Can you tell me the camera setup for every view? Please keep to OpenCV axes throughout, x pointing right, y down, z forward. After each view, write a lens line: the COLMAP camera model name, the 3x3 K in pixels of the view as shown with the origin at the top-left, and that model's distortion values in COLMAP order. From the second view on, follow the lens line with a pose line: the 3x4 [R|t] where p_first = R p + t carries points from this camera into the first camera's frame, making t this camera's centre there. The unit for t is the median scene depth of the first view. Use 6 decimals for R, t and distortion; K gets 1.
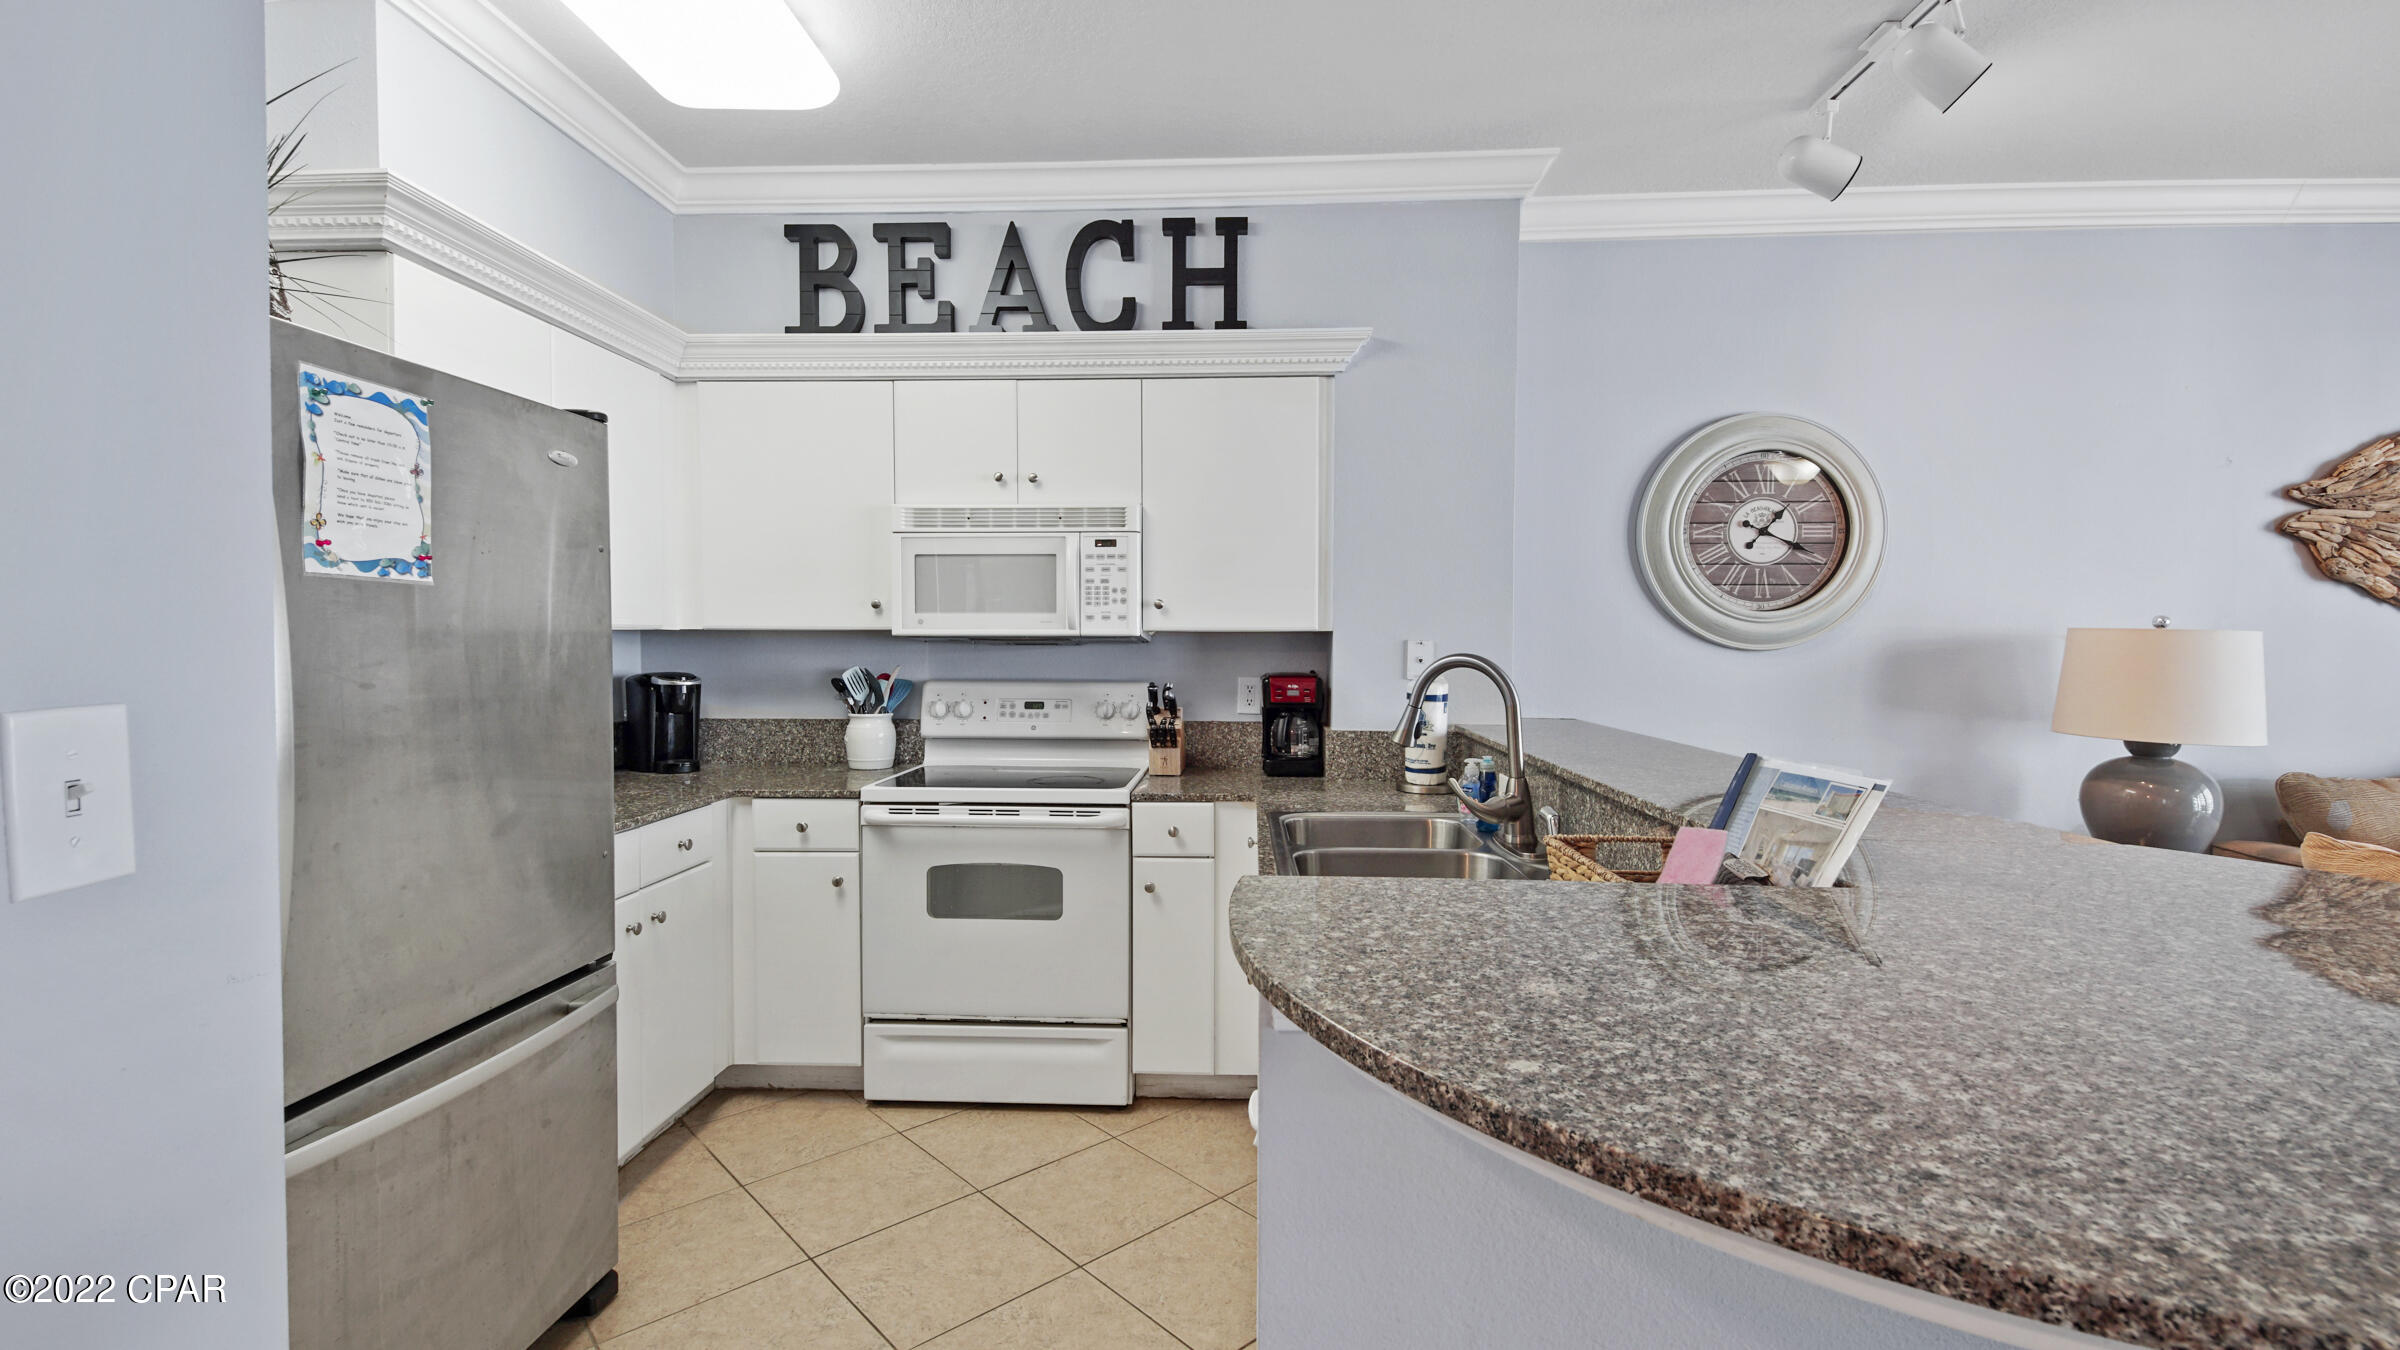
lens RADIAL K [[1011.9, 0, 1195.6], [0, 1011.9, 681.2], [0, 0, 1]] dist [0.016669, -0.011311]
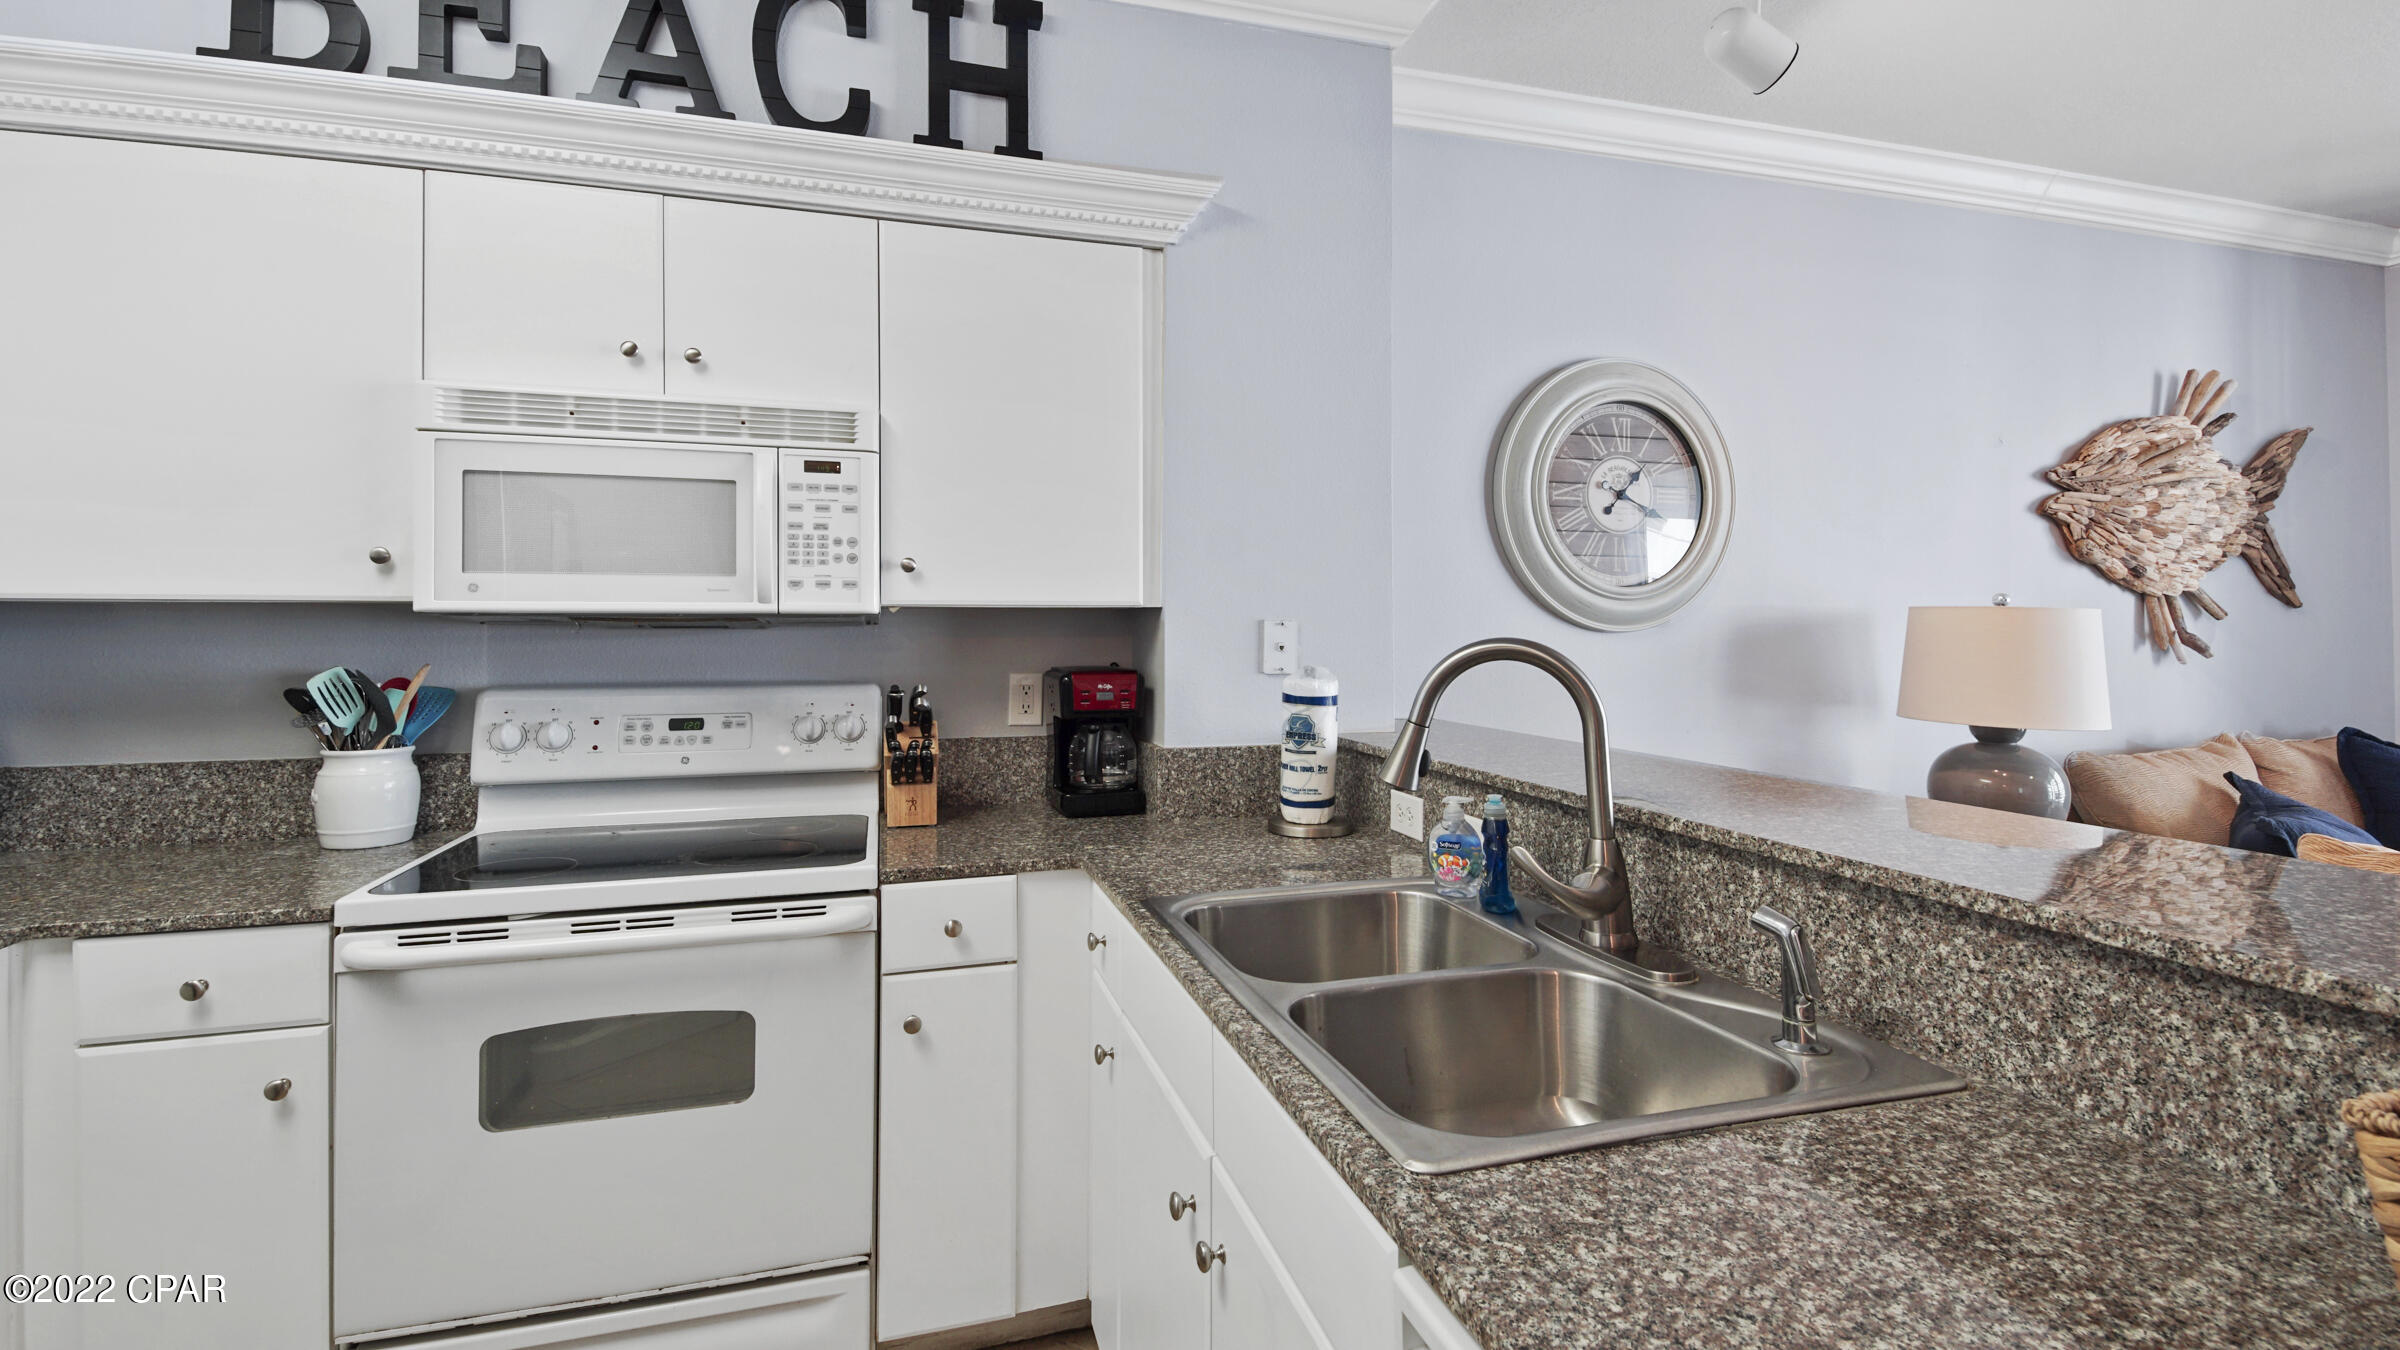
lens RADIAL K [[1014.3, 0, 1176.7], [0, 1014.3, 622.9], [0, 0, 1]] dist [0.037613, -0.023117]
pose [[0.943381, -0.001301, 0.331709, -0.090409], [0.015065, 0.999128, -0.038927, -0.010701], [-0.331370, 0.041721, 0.942578, 0.327582]]
